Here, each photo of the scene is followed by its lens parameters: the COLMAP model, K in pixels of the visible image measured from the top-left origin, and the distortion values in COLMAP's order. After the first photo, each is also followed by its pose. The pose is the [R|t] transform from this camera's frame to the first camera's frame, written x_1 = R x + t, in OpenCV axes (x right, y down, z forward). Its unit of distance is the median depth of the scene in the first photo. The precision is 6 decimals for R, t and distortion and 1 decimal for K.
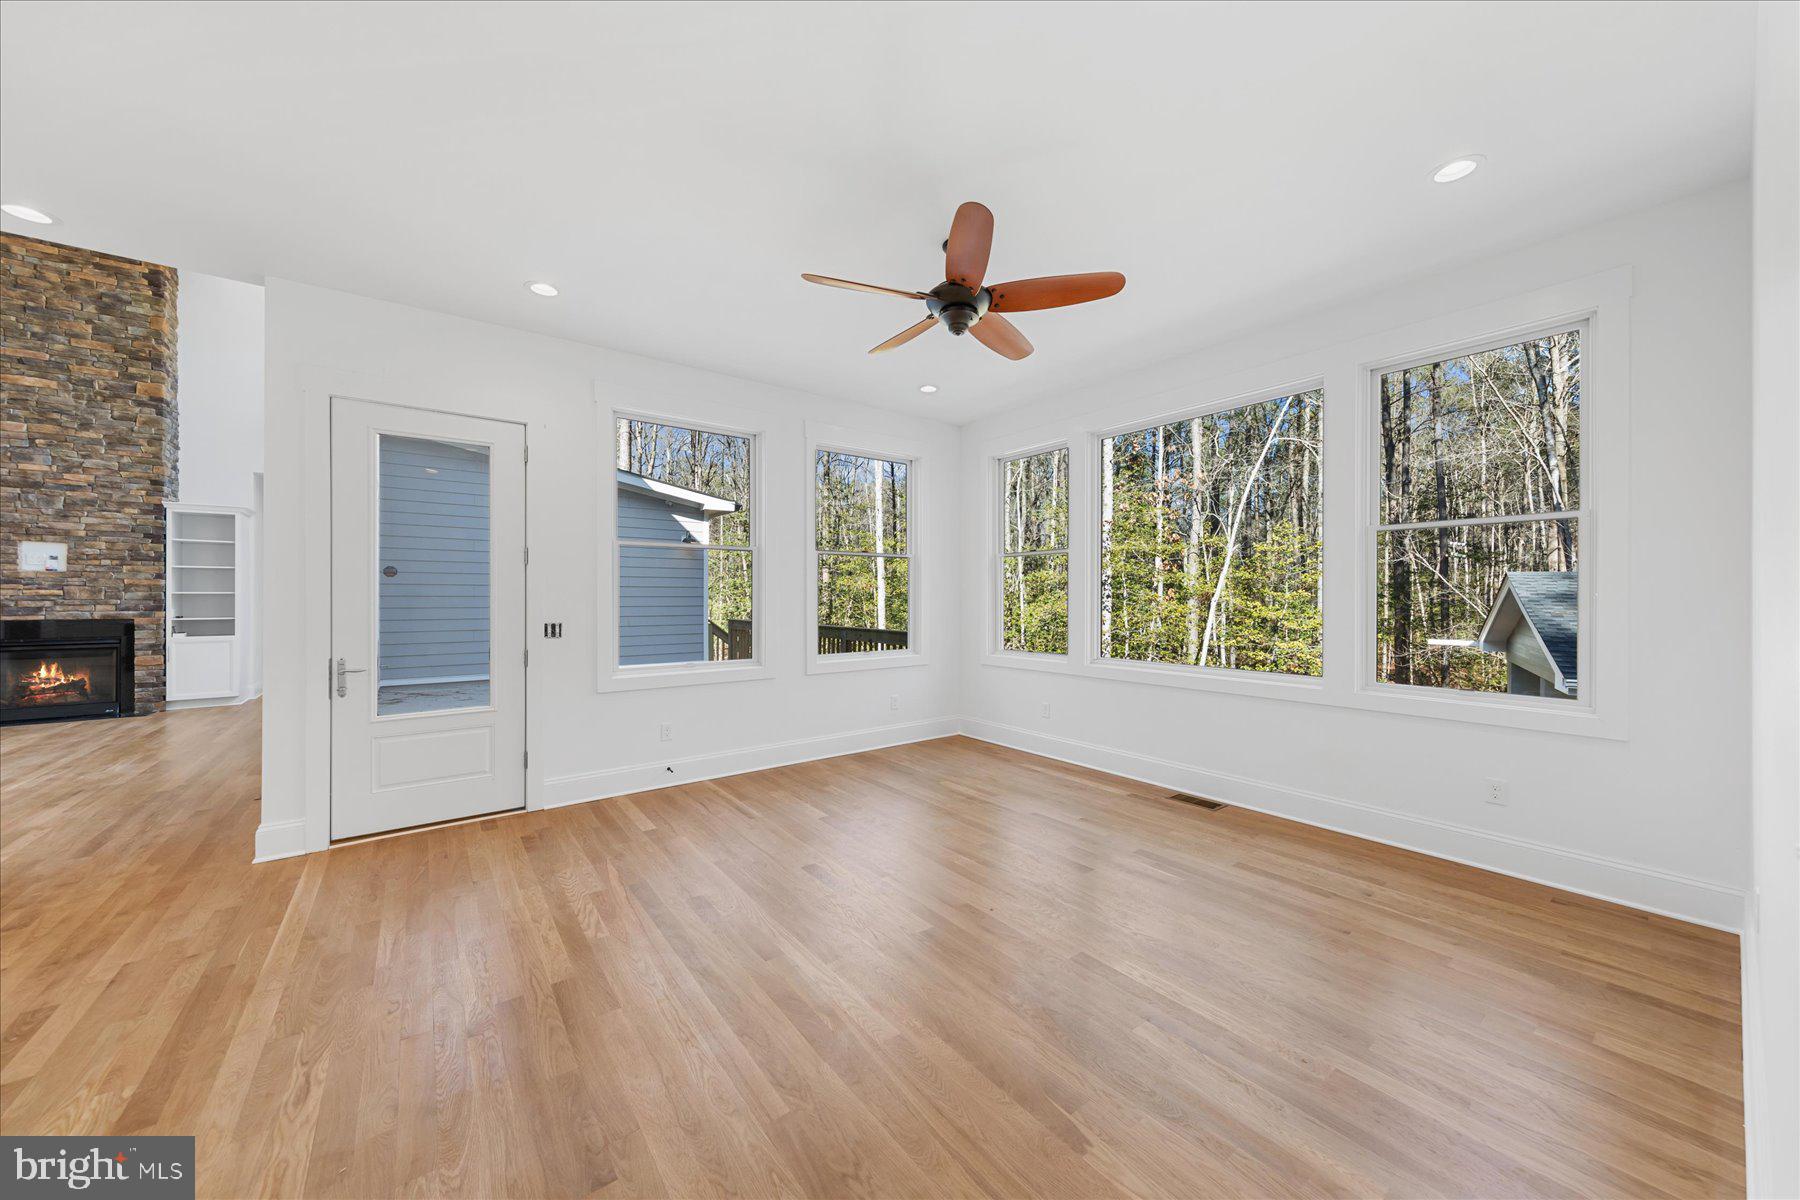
lens RADIAL K [[638.7, 0, 895.7], [0, 638.7, 601.8], [0, 0, 1]] dist [0.002622, 0.000034]
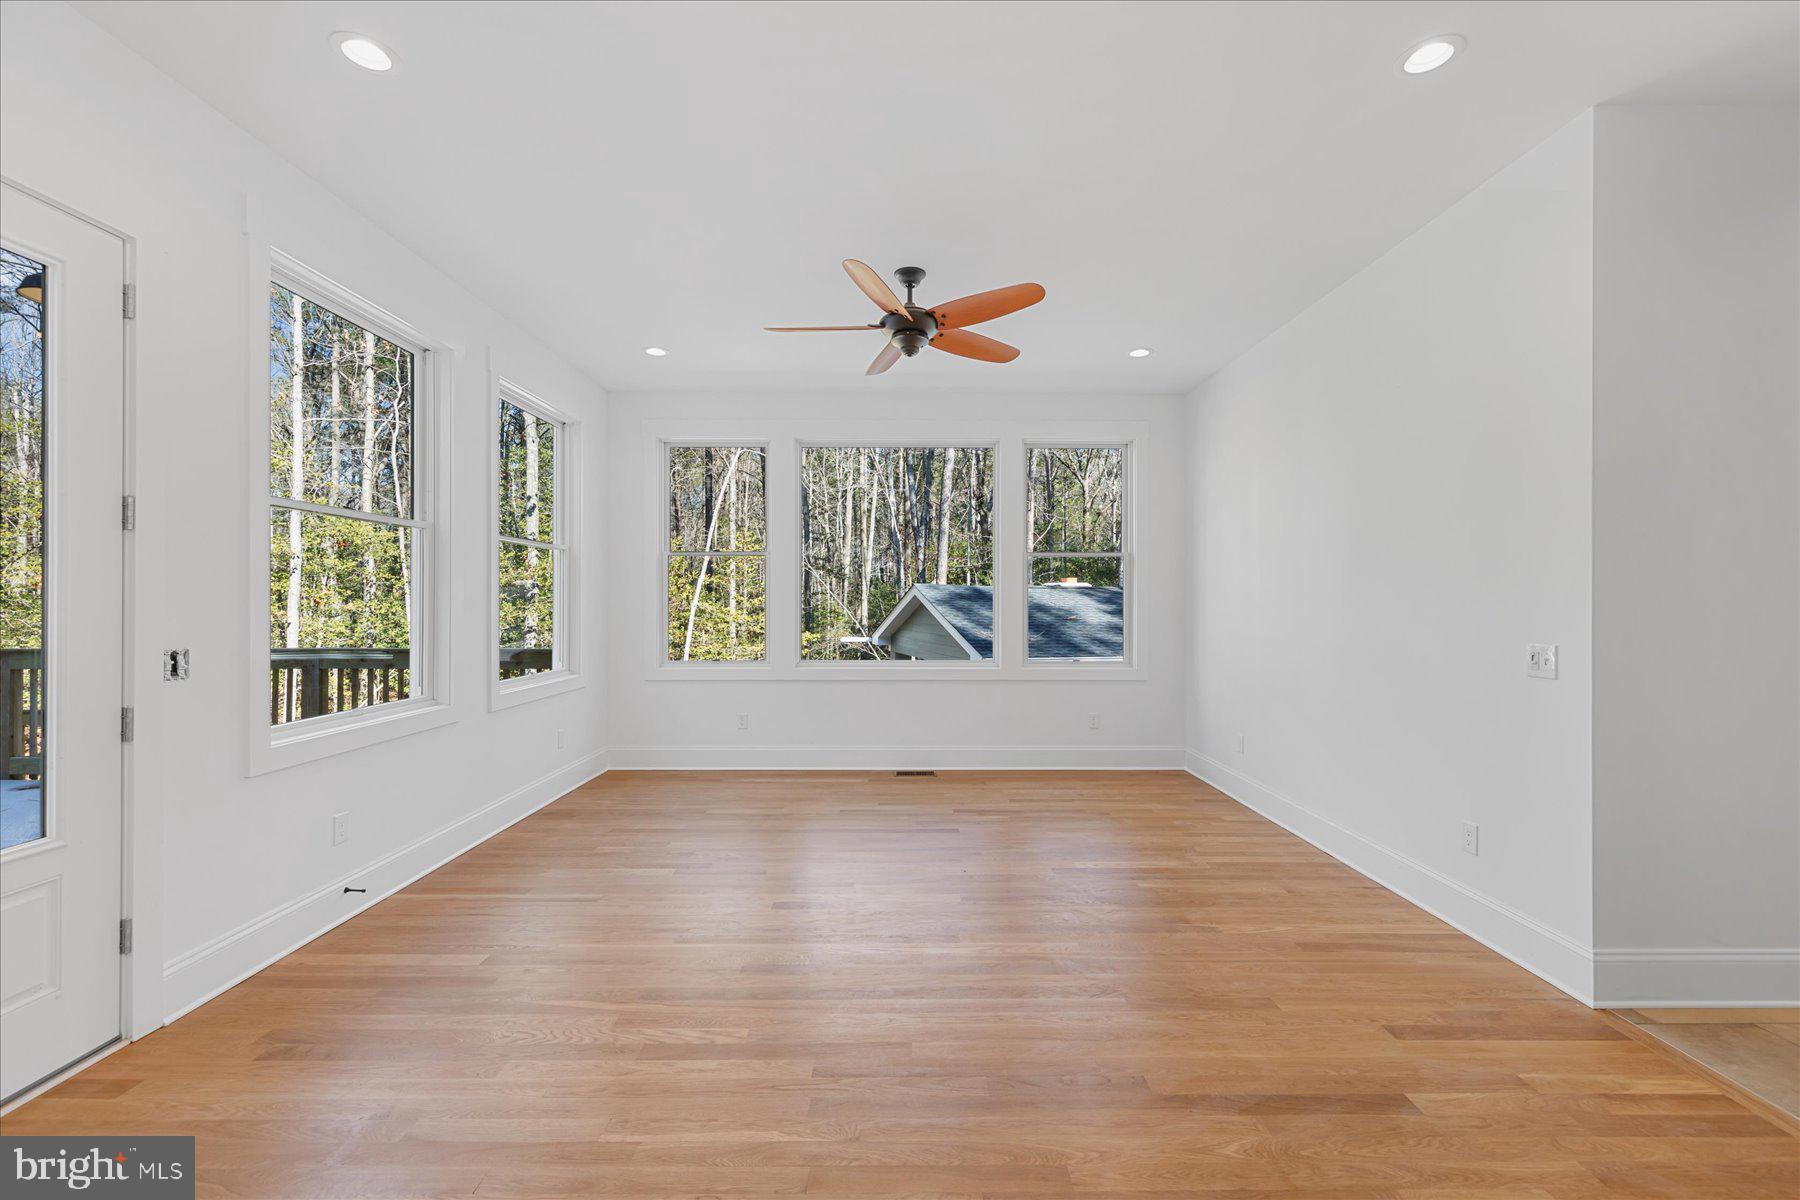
lens RADIAL K [[756.4, 0, 902.4], [0, 756.4, 609.5], [0, 0, 1]] dist [0.003737, 0.000245]
pose [[0.592976, -0.005560, 0.805201, -0.394085], [0.004763, 0.999983, 0.003397, 0.001364], [-0.805206, 0.001821, 0.592993, 0.108000]]
